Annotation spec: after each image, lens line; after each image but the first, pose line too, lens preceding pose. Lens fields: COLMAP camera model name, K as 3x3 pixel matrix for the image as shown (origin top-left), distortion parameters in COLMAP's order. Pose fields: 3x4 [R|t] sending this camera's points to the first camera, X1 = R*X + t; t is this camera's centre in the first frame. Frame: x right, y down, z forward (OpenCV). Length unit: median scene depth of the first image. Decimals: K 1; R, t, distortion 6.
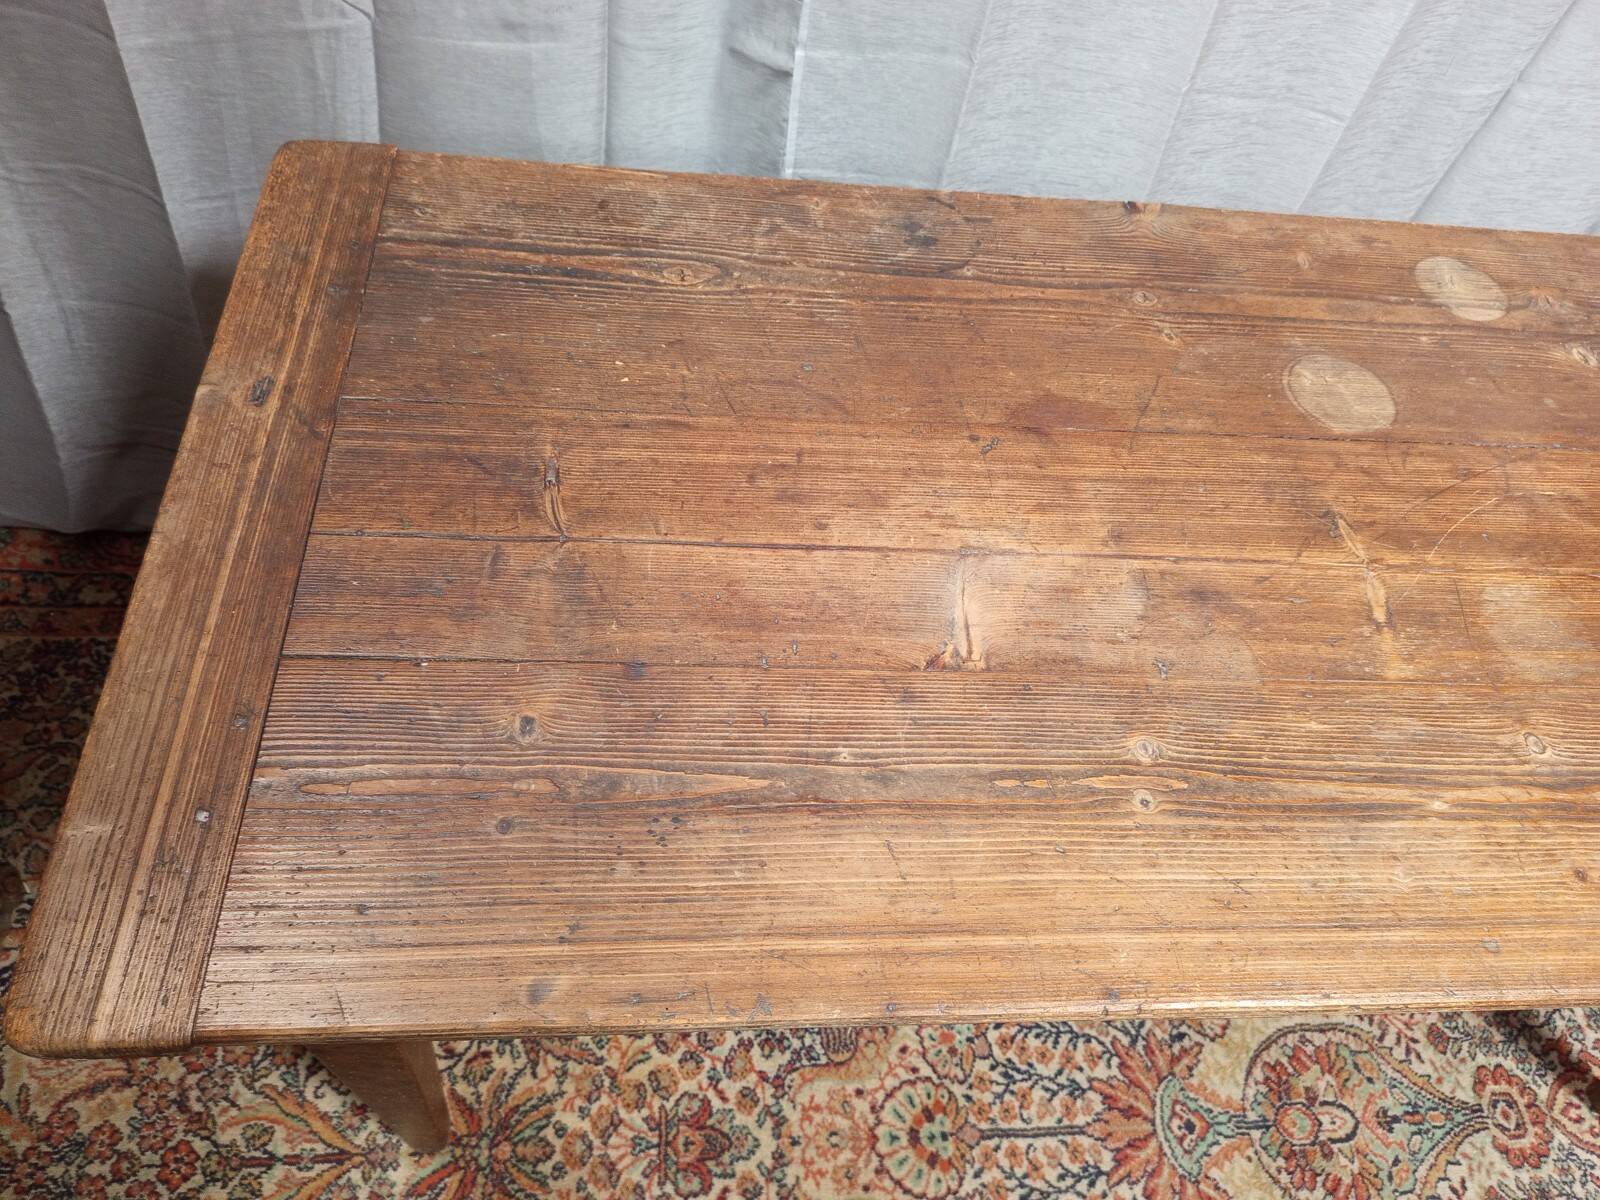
lens RADIAL K [[1167.5, 0, 814.7], [0, 1167.5, 613.4], [0, 0, 1]] dist [0.023617, -0.028295]
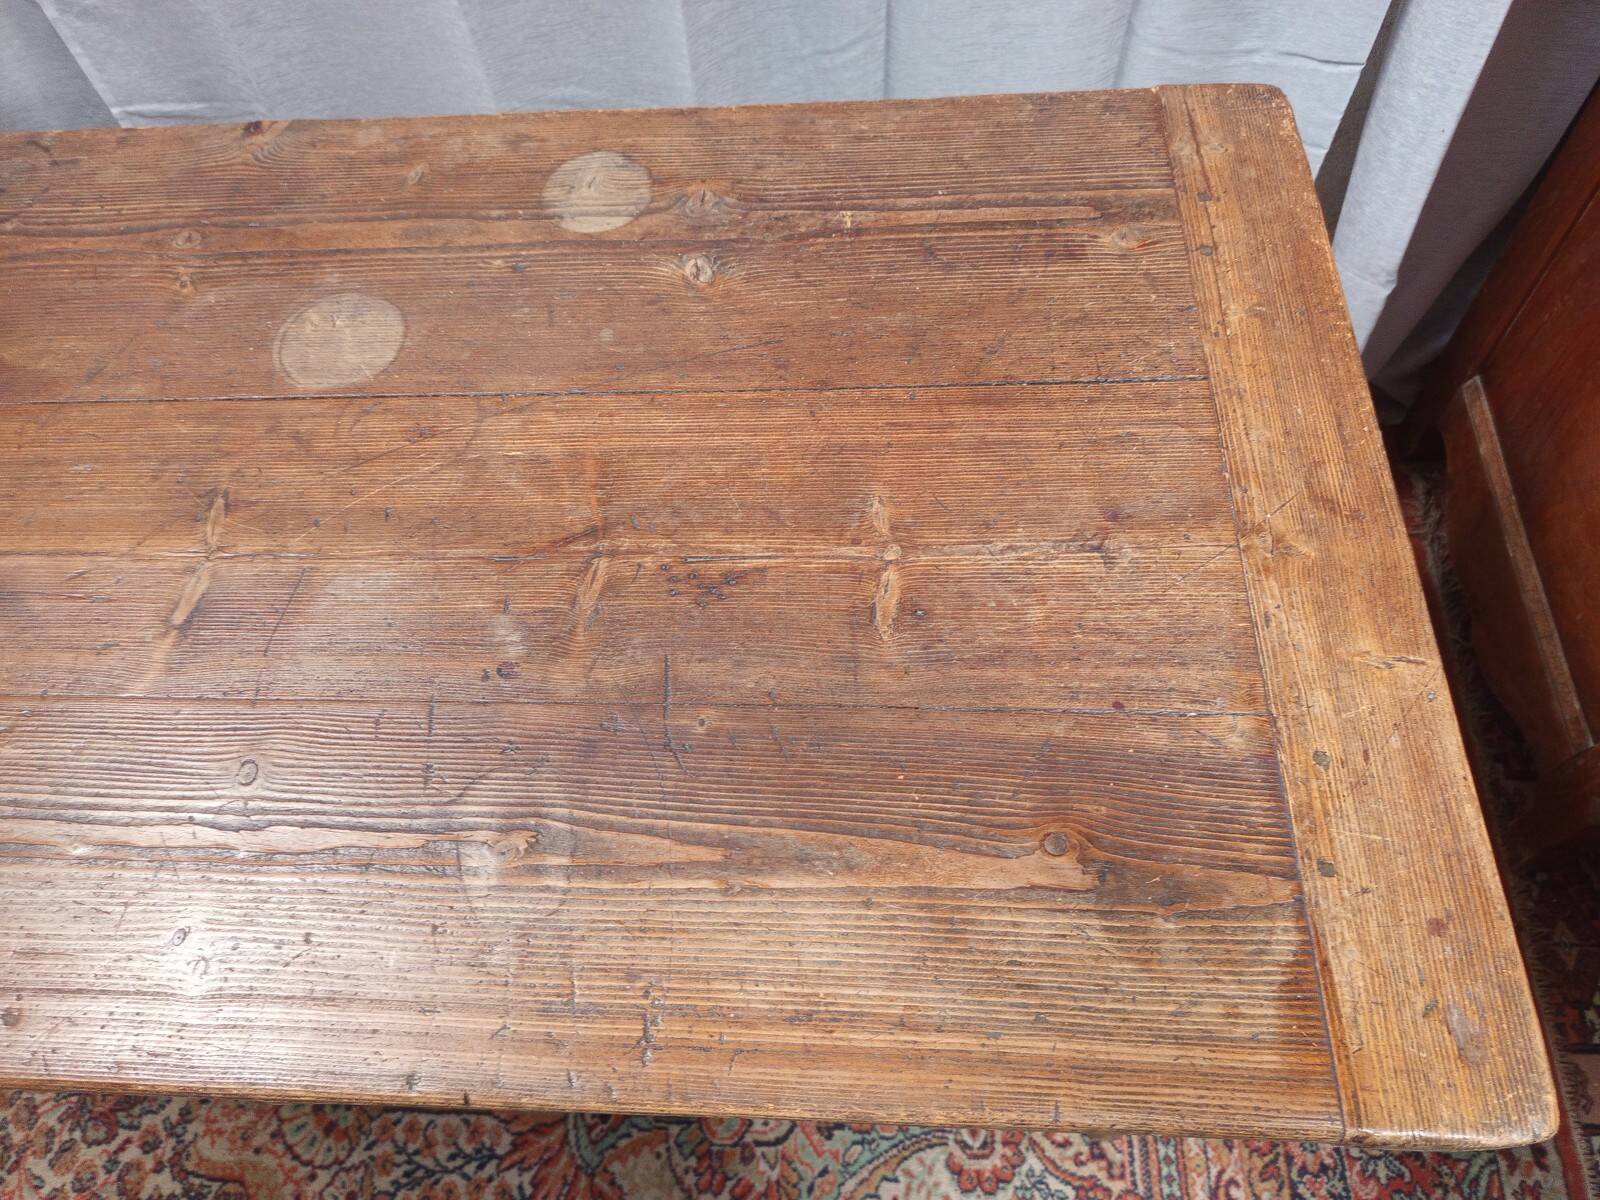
lens RADIAL K [[1167.5, 0, 808.0], [0, 1167.5, 615.0], [0, 0, 1]] dist [0.023617, -0.028295]
pose [[0.975084, -0.008984, -0.221655, 0.715946], [0.028233, 0.996080, 0.083827, -0.036817], [0.220033, -0.087996, 0.971515, 0.165751]]
